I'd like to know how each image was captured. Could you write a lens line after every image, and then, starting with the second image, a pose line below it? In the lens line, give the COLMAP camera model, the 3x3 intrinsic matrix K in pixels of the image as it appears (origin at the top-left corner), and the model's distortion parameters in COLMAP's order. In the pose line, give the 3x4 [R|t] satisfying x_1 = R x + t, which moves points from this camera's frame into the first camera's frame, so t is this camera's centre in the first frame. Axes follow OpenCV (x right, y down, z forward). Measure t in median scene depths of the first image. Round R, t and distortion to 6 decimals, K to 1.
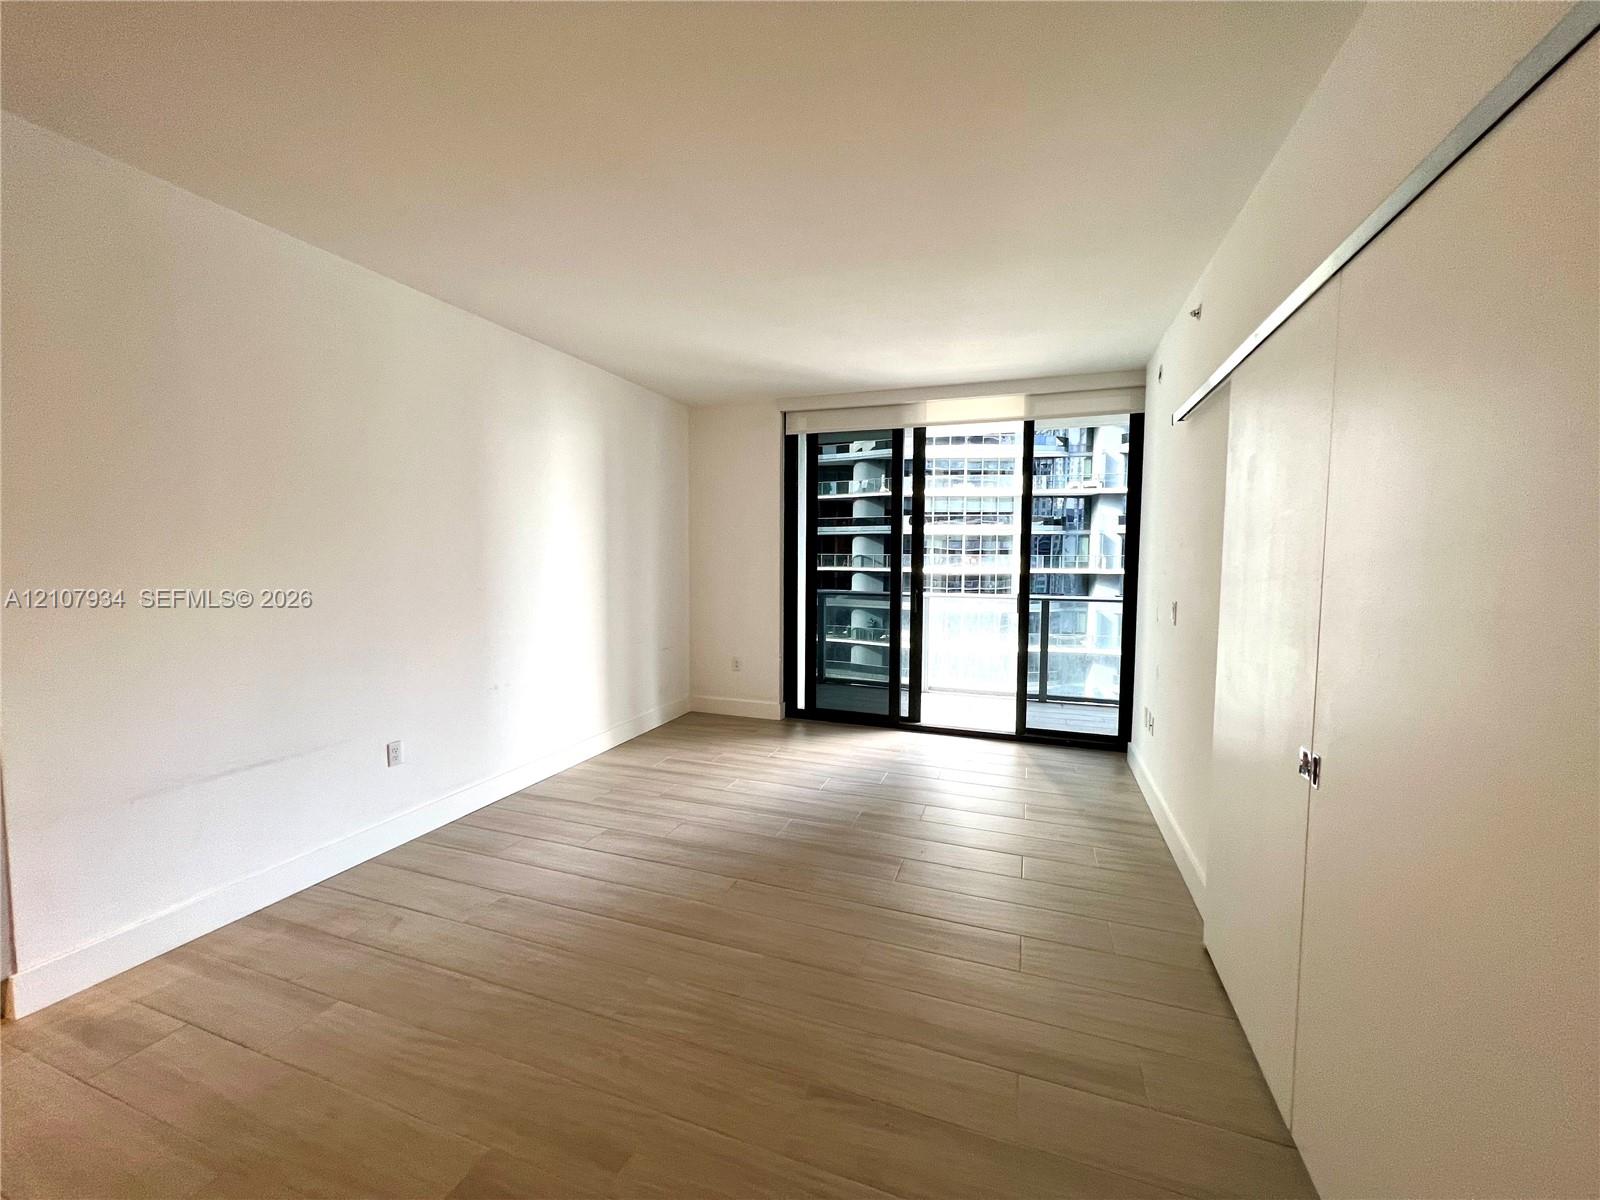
lens RADIAL K [[628.0, 0, 812.0], [0, 628.0, 595.0], [0, 0, 1]] dist [-0.000177, -0.000062]
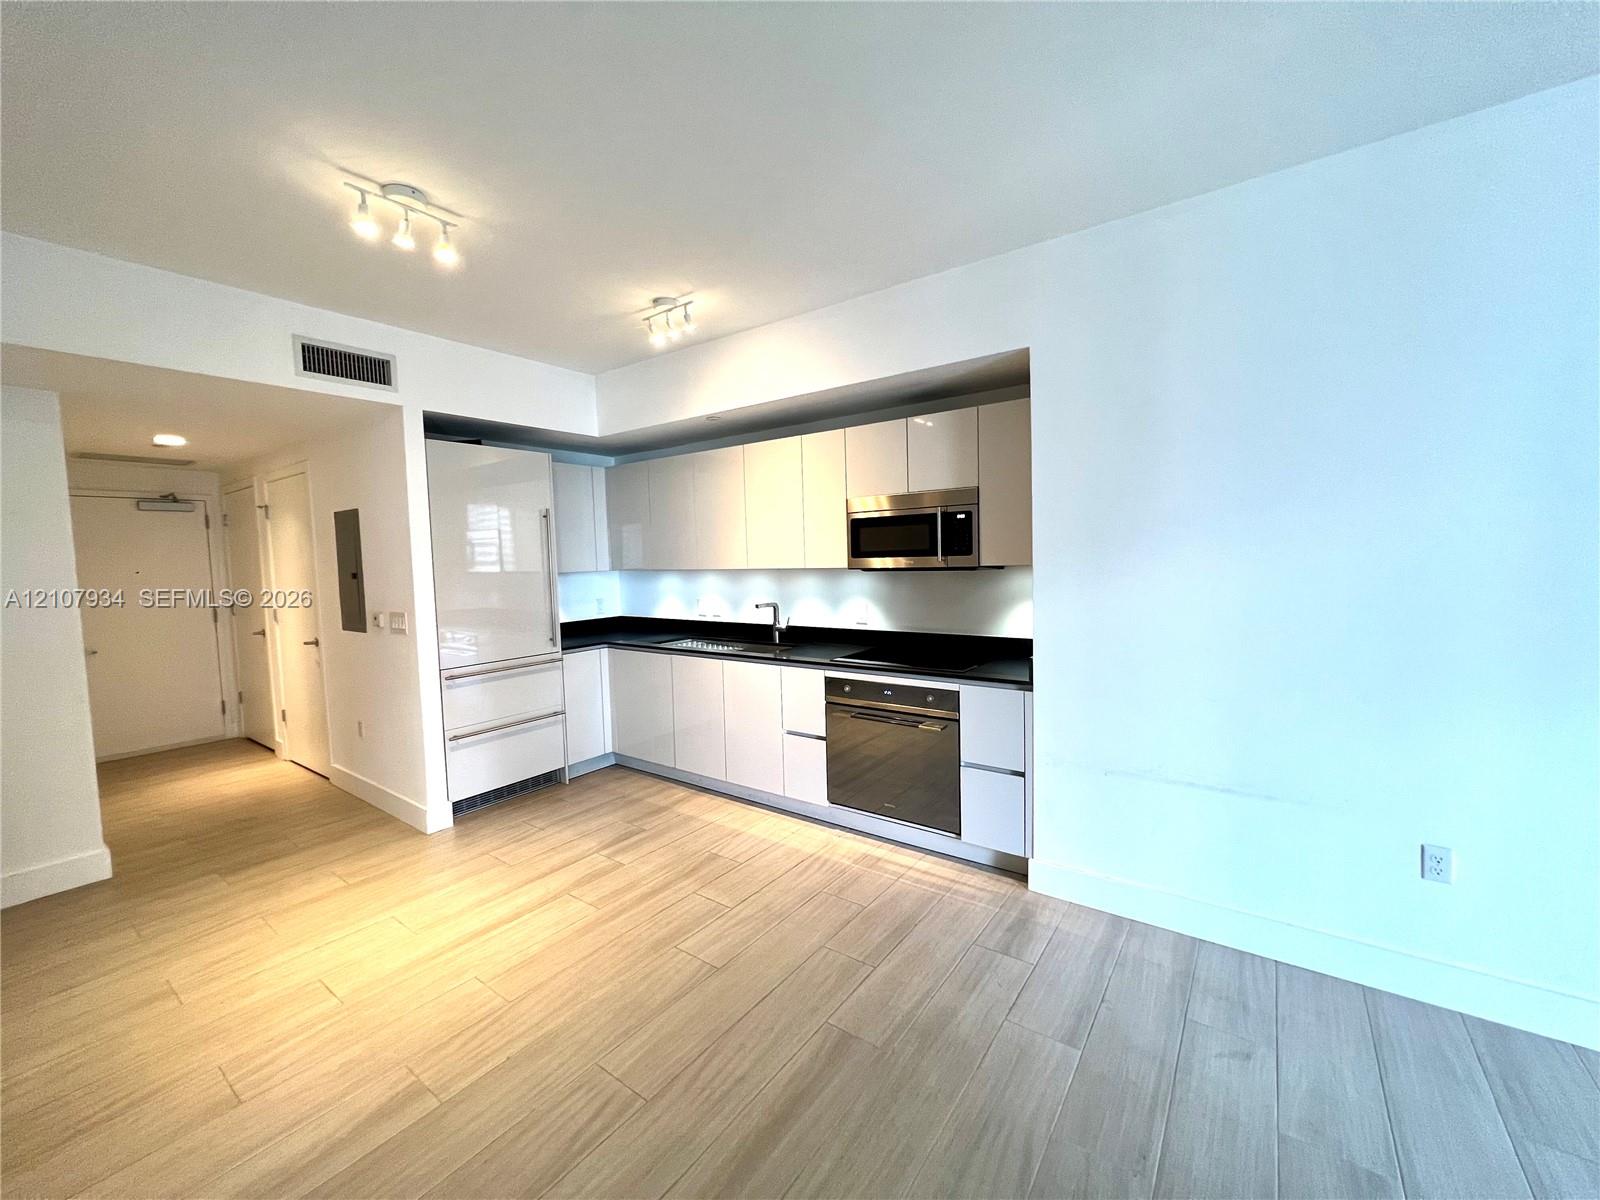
lens RADIAL K [[639.5, 0, 796.3], [0, 639.5, 597.4], [0, 0, 1]] dist [-0.001161, 0.000055]
pose [[-0.289570, 0.064415, -0.954987, 0.094729], [-0.037374, 0.996211, 0.078528, -0.033034], [0.956427, 0.058432, -0.286066, 0.349256]]
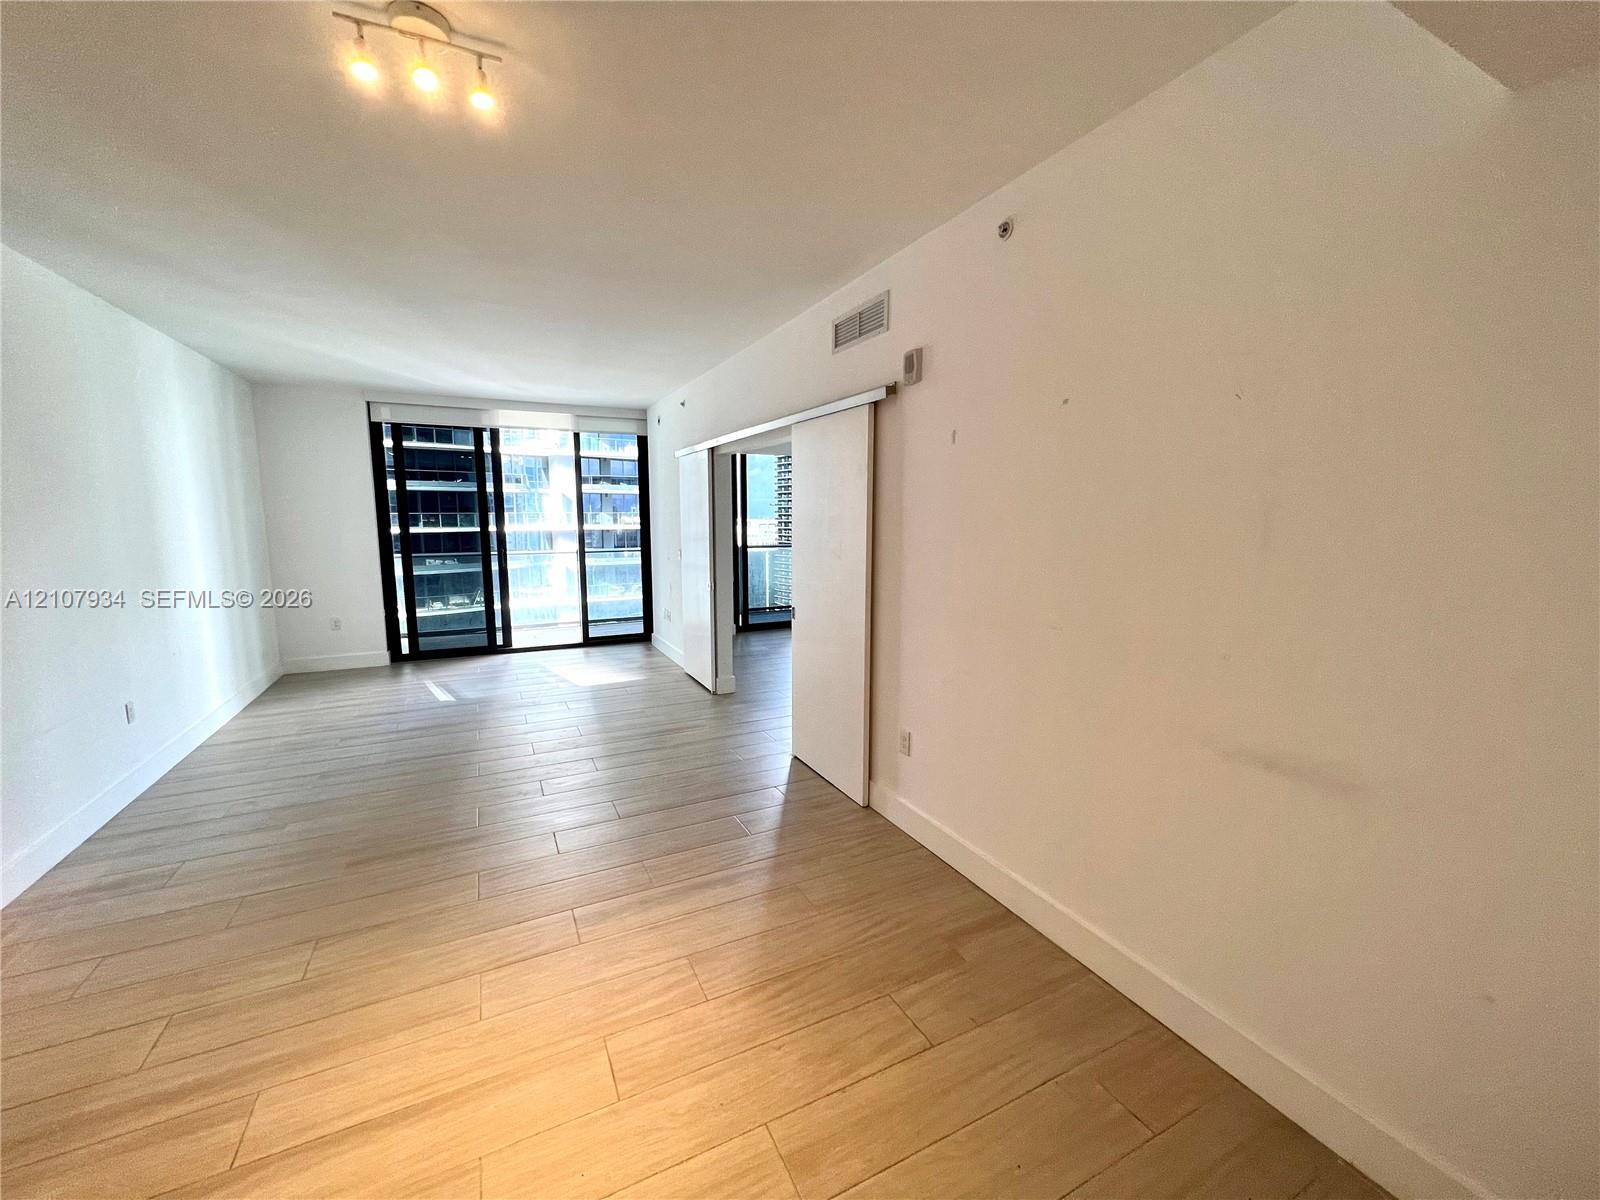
lens RADIAL K [[639.5, 0, 796.3], [0, 639.5, 597.4], [0, 0, 1]] dist [-0.001161, 0.000055]
pose [[0.693112, -0.100893, 0.713734, -0.402953], [0.049194, 0.994468, 0.092805, -0.003192], [-0.719149, -0.029213, 0.694241, -0.428894]]
